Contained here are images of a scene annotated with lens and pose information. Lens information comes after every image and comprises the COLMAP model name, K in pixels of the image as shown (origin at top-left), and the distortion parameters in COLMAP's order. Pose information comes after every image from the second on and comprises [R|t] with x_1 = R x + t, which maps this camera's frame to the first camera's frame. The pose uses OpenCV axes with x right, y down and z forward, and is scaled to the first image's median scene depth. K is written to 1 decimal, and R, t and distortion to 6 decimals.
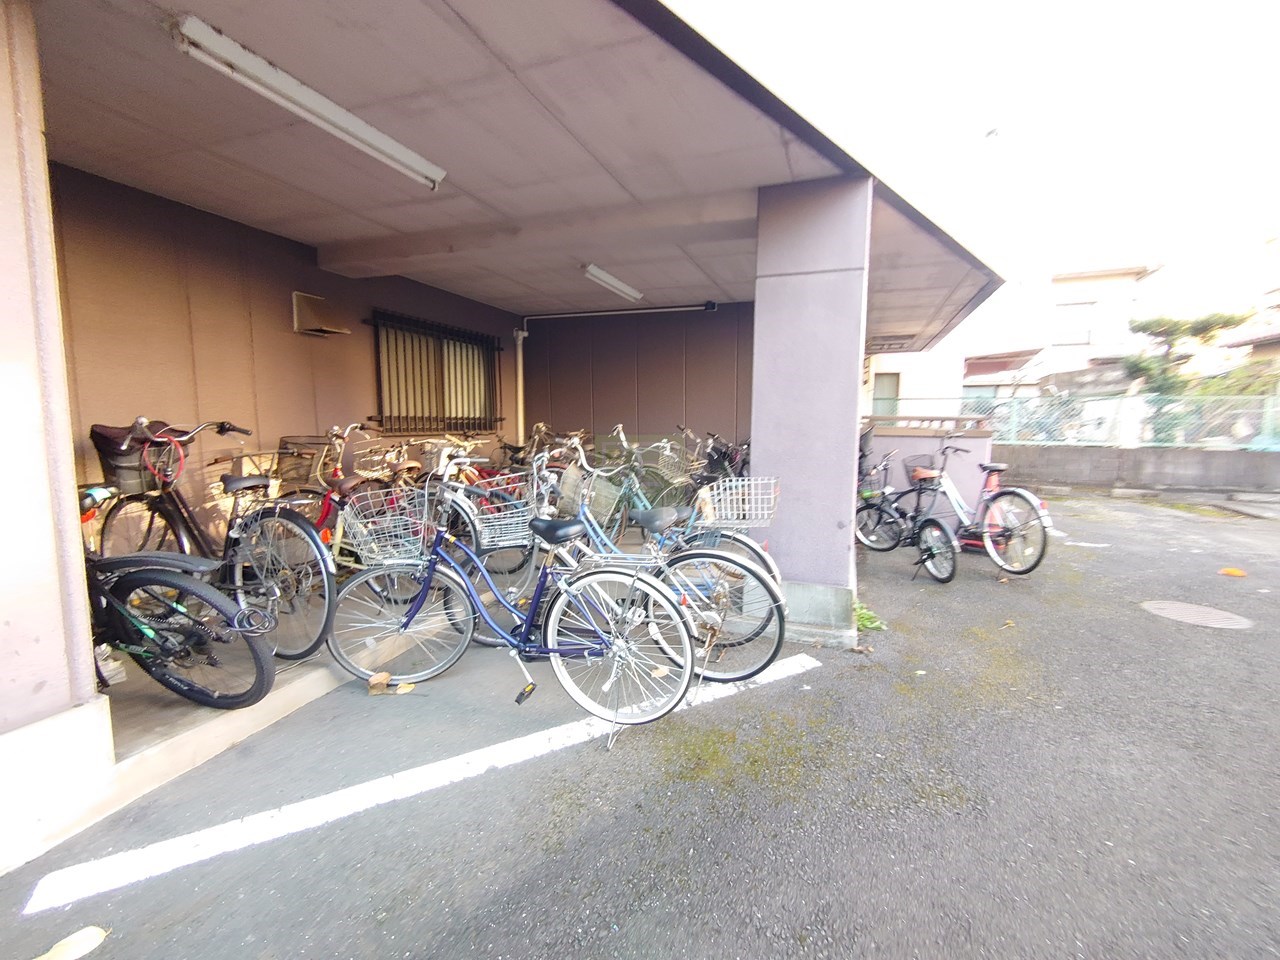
lens RADIAL K [[553.9, 0, 645.4], [0, 553.9, 480.6], [0, 0, 1]] dist [-0.003107, -0.000370]
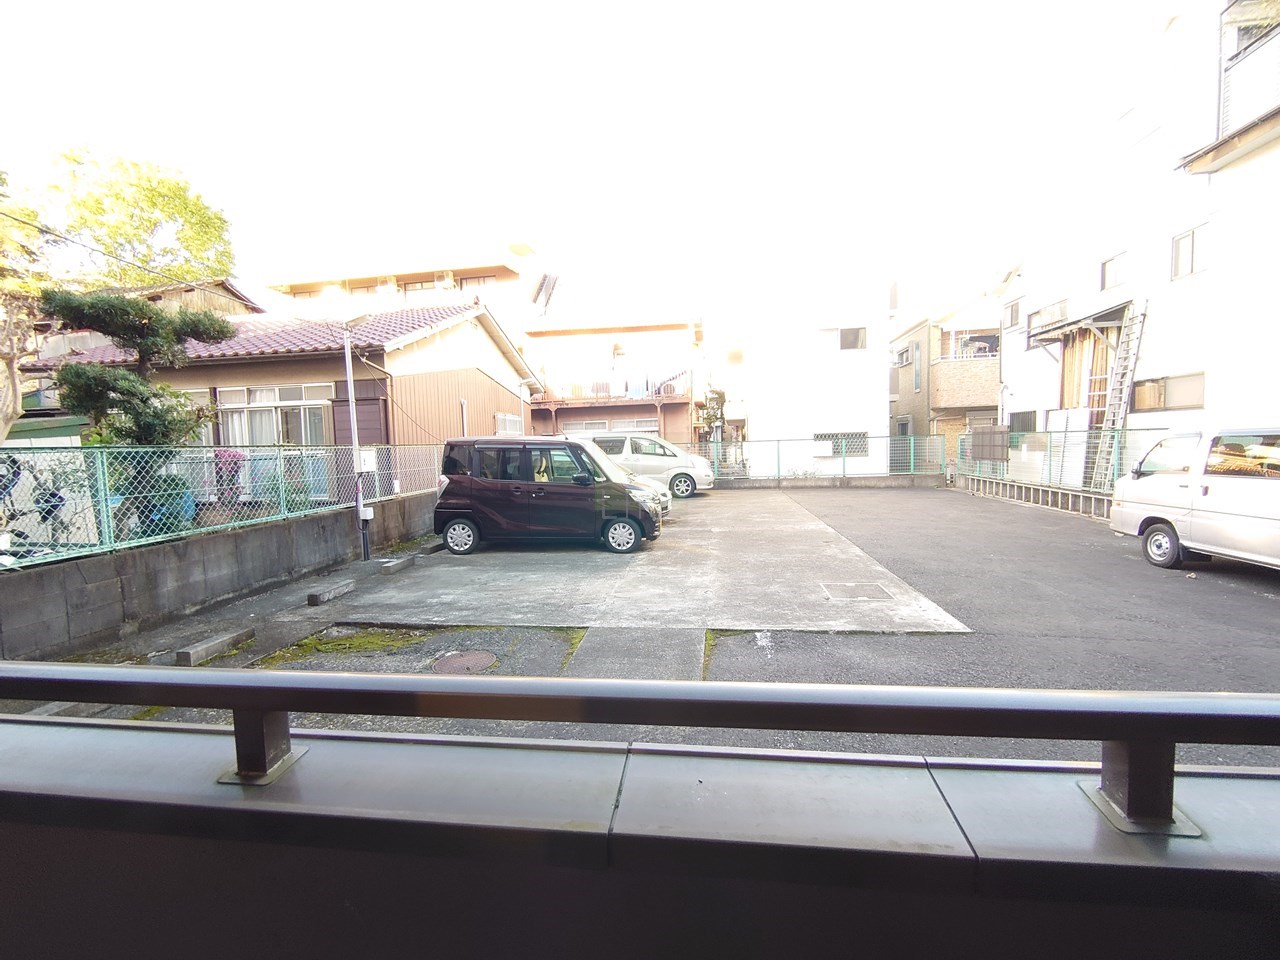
lens RADIAL K [[553.9, 0, 645.4], [0, 553.9, 480.6], [0, 0, 1]] dist [-0.003107, -0.000370]
pose [[-0.232250, -0.064898, 0.970489, 0.291345], [0.127743, 0.987094, 0.096579, -0.109678], [-0.964231, 0.146403, -0.220962, 0.653804]]
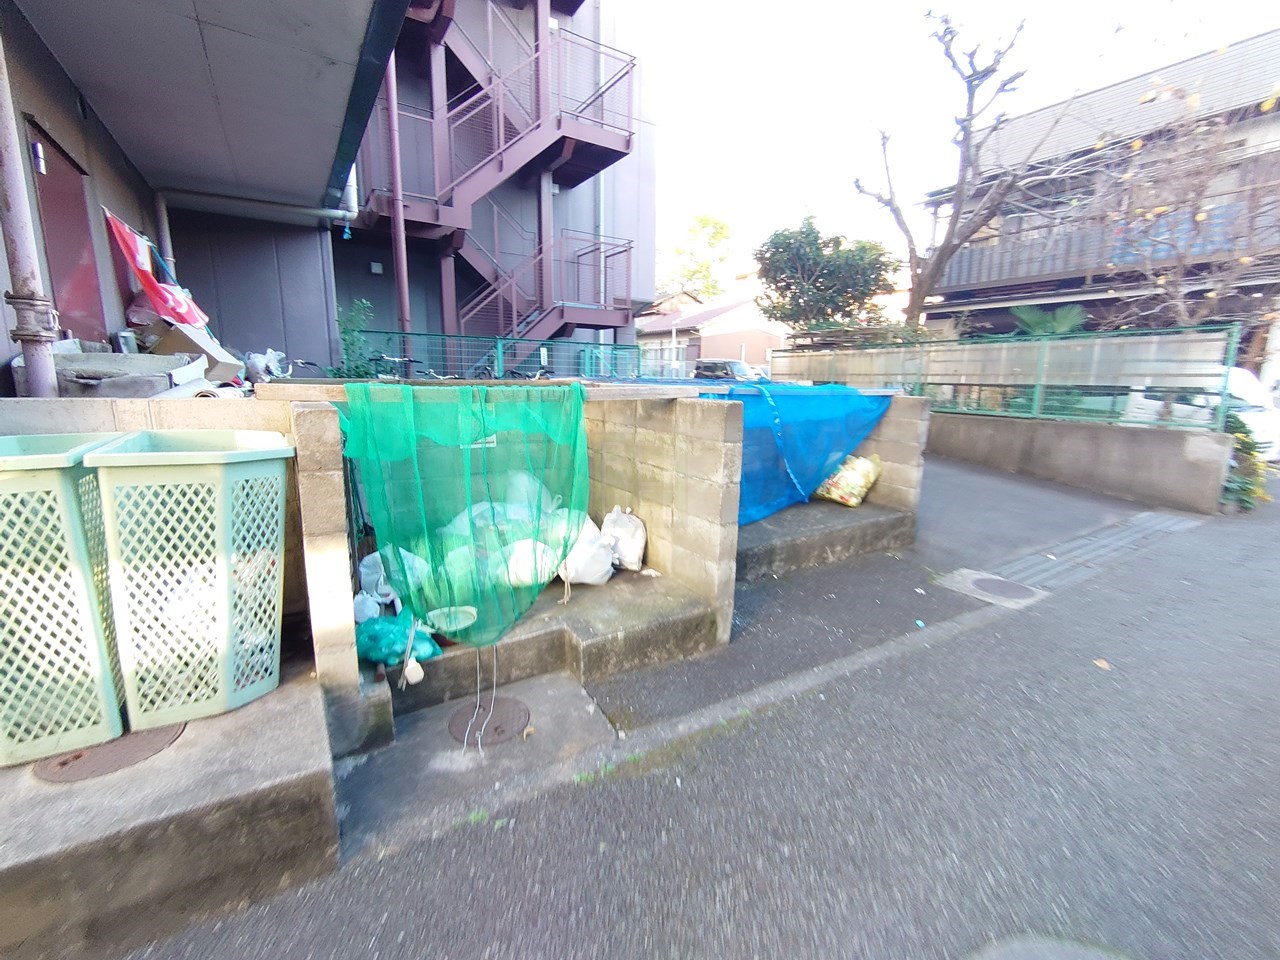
lens RADIAL K [[553.9, 0, 645.4], [0, 553.9, 480.6], [0, 0, 1]] dist [-0.003107, -0.000370]
pose [[0.598752, -0.153013, 0.786183, -1.159570], [0.079345, 0.988085, 0.131880, 0.078572], [-0.796995, -0.016583, 0.603758, -0.676226]]
